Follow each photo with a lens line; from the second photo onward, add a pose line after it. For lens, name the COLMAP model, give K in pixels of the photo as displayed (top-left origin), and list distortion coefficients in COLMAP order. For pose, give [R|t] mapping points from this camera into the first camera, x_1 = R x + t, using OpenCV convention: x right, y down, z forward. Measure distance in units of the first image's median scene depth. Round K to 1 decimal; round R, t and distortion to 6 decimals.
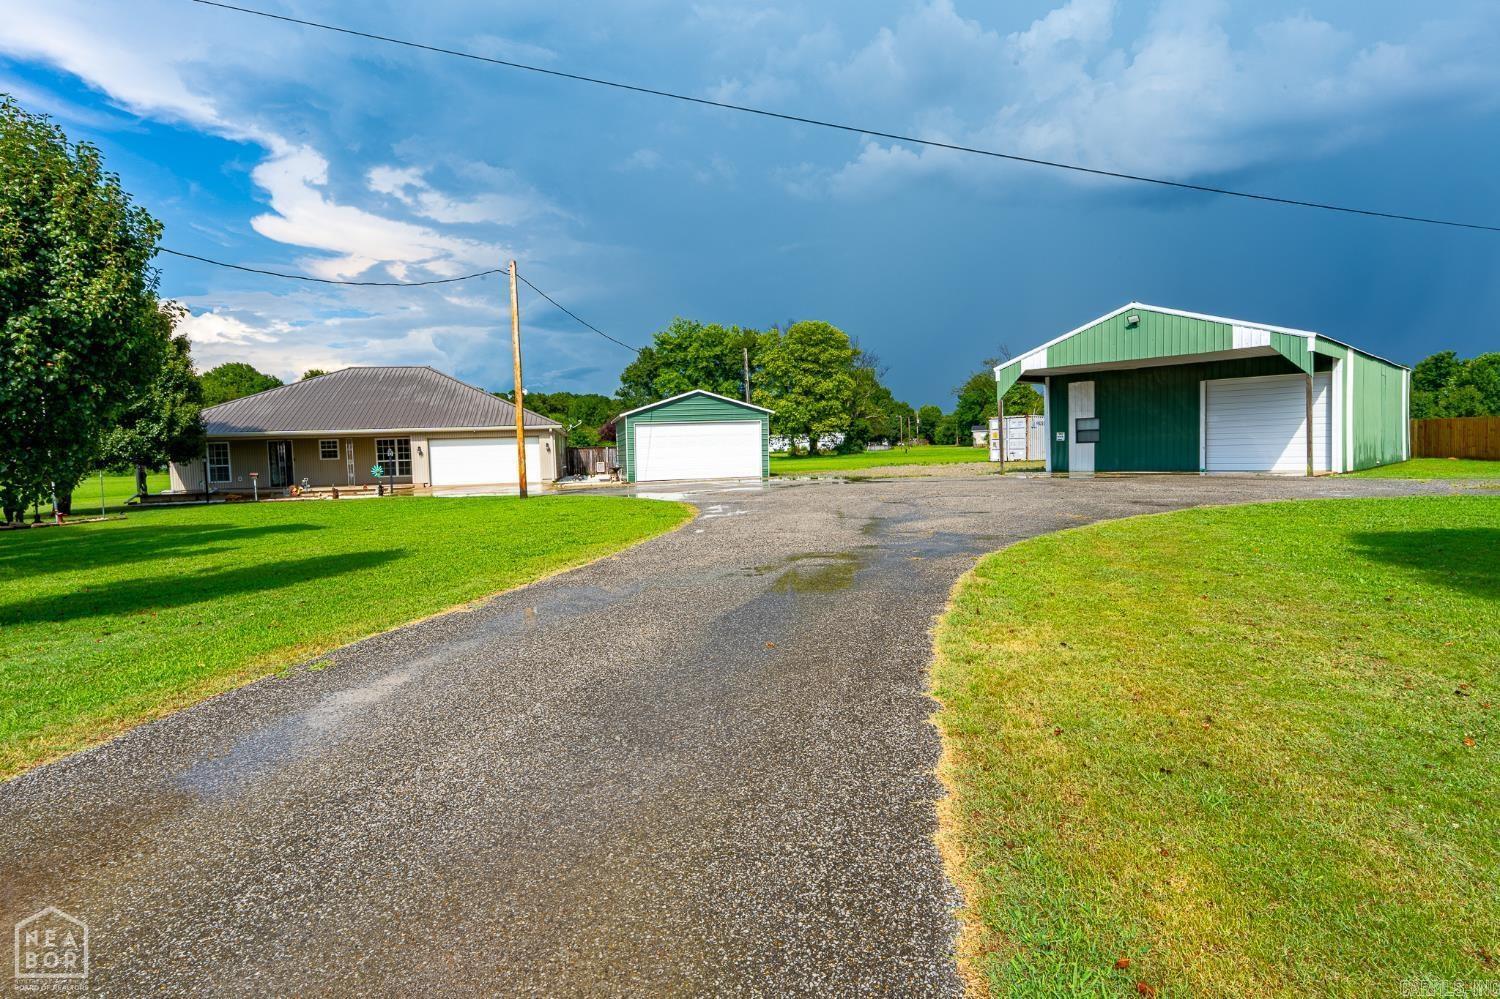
lens RADIAL K [[771.2, 0, 768.5], [0, 771.2, 479.4], [0, 0, 1]] dist [-0.016093, -0.000143]
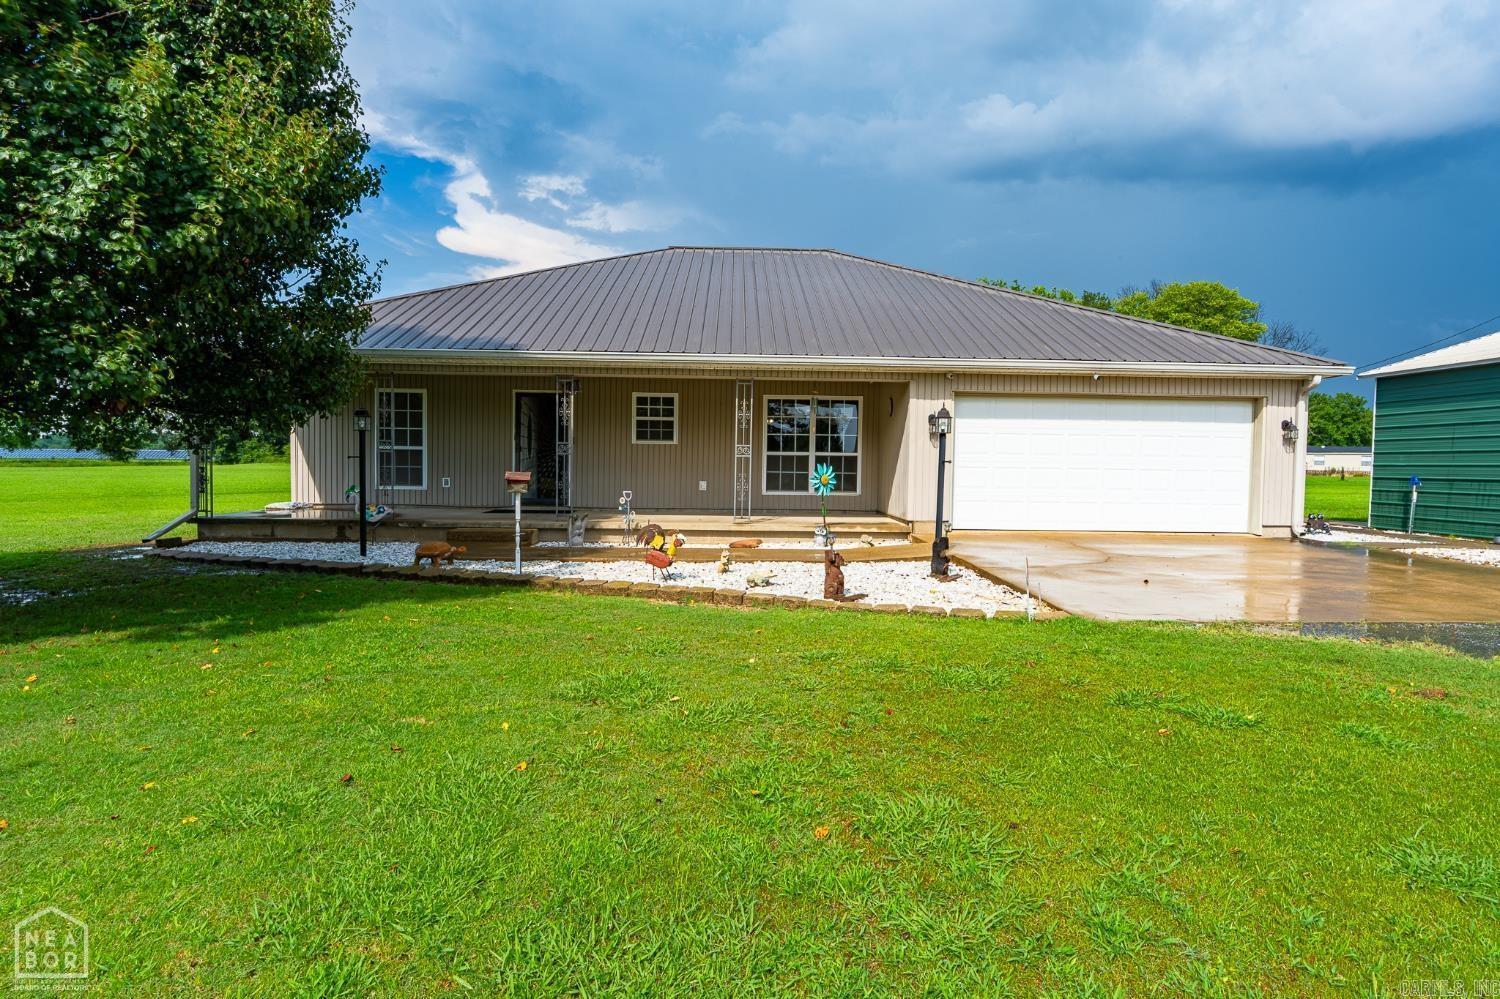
lens RADIAL K [[767.4, 0, 759.4], [0, 767.4, 520.8], [0, 0, 1]] dist [-0.014593, 0.000041]
pose [[0.982408, 0.056633, -0.177952, -0.481339], [-0.050104, 0.997903, 0.040977, -0.005443], [0.179899, -0.031340, 0.983186, 0.667255]]
